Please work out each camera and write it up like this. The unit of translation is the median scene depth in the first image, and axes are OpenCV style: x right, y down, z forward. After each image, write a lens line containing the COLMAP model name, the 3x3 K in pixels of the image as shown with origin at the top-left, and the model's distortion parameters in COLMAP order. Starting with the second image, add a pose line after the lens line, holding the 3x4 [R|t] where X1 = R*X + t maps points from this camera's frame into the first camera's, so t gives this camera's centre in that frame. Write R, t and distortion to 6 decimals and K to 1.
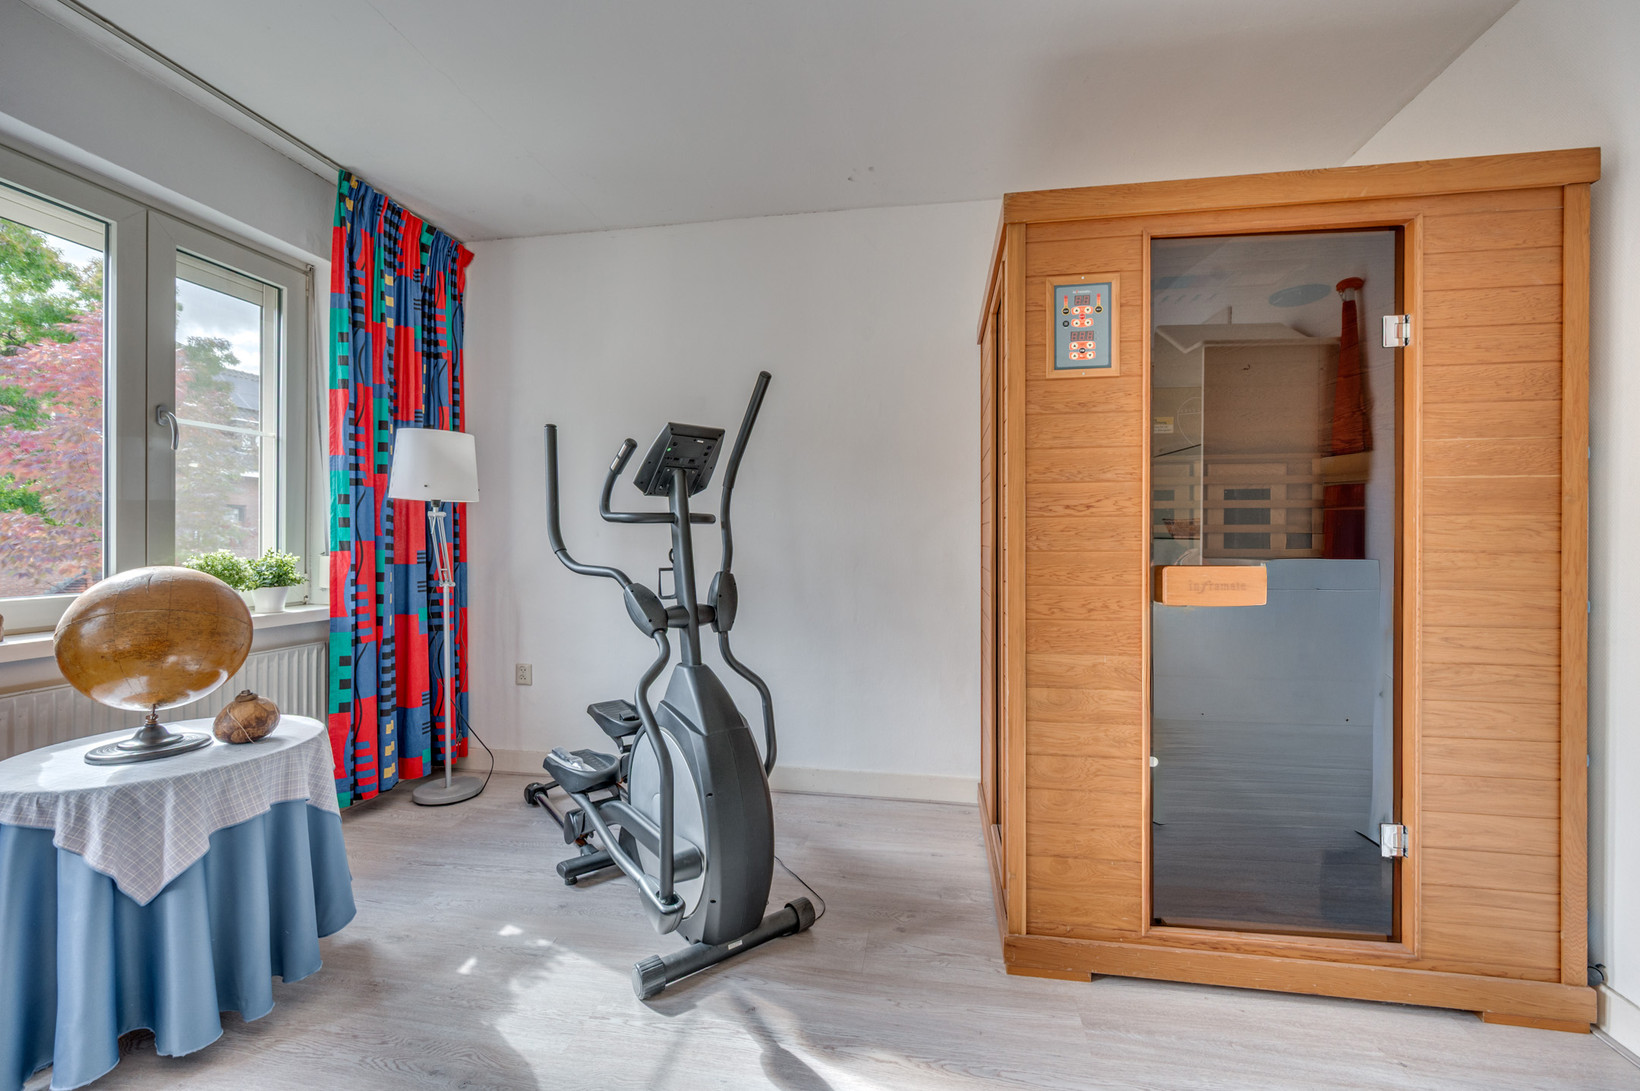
lens RADIAL K [[667.4, 0, 827.3], [0, 667.4, 535.2], [0, 0, 1]] dist [0.008117, -0.007143]
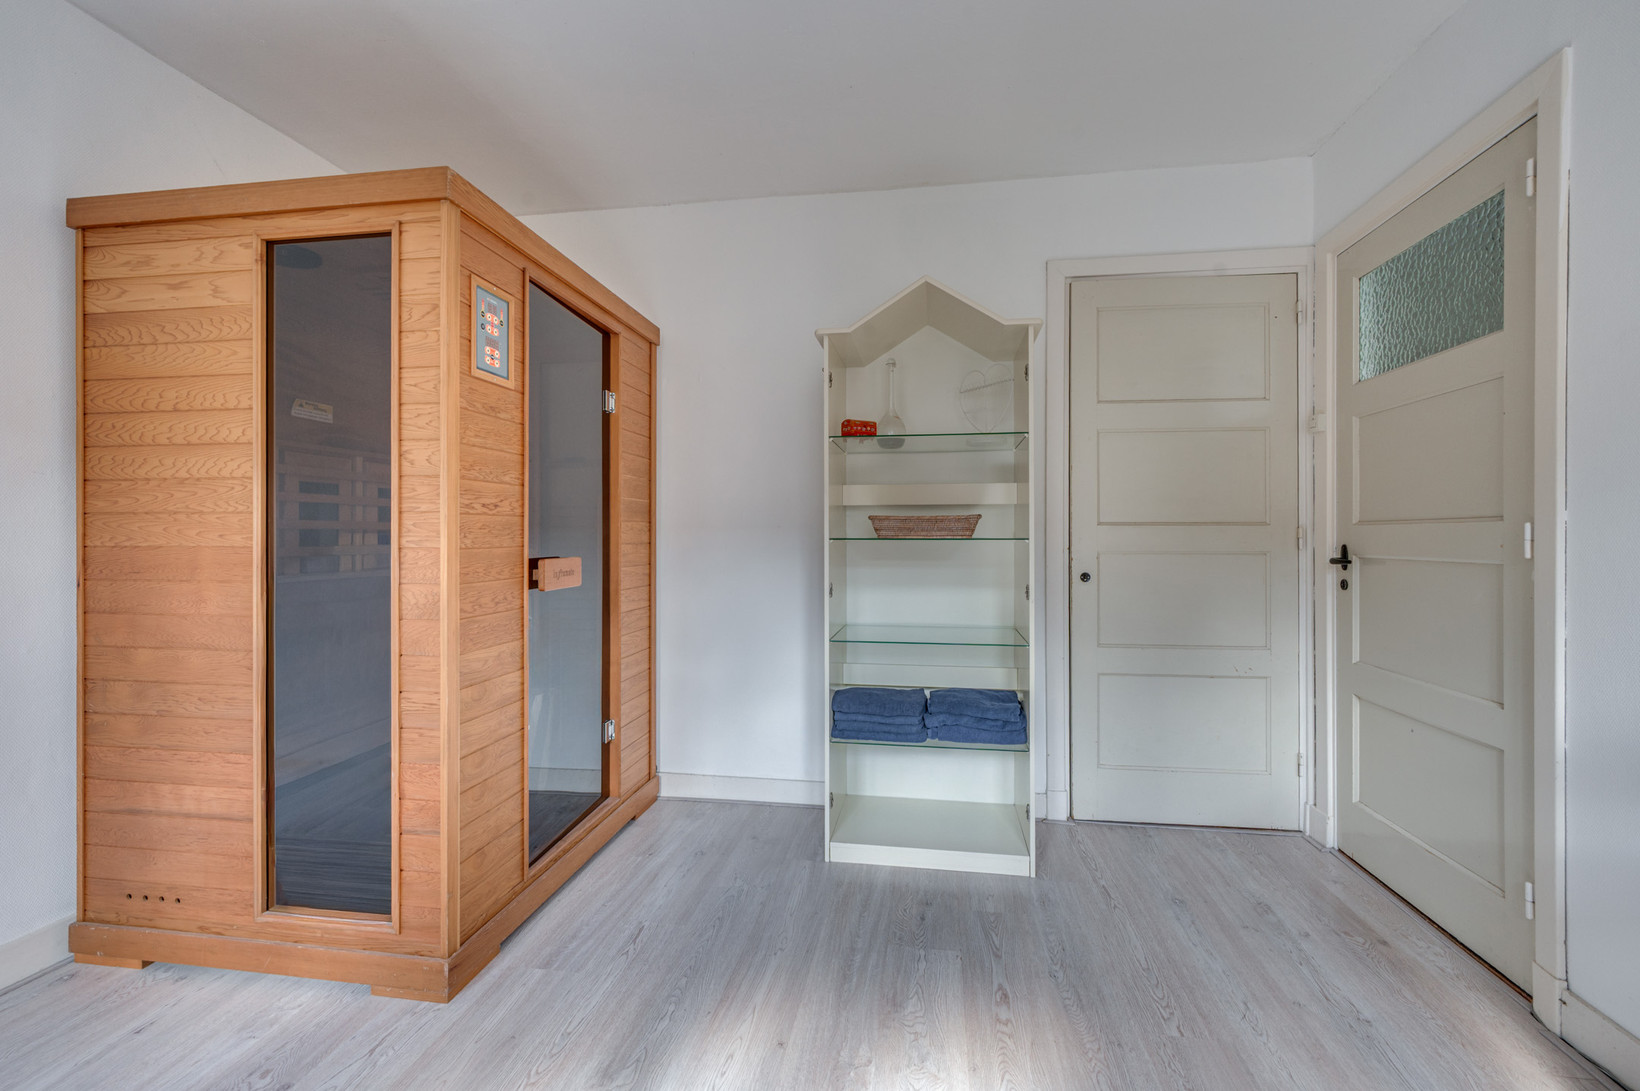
lens RADIAL K [[727.9, 0, 820.0], [0, 727.9, 545.5], [0, 0, 1]] dist [0.000888, 0.000147]
pose [[-0.023216, -0.014795, 0.999621, -0.681677], [-0.003065, 0.999887, 0.014727, 0.001153], [-0.999726, -0.002722, -0.023259, 0.447141]]
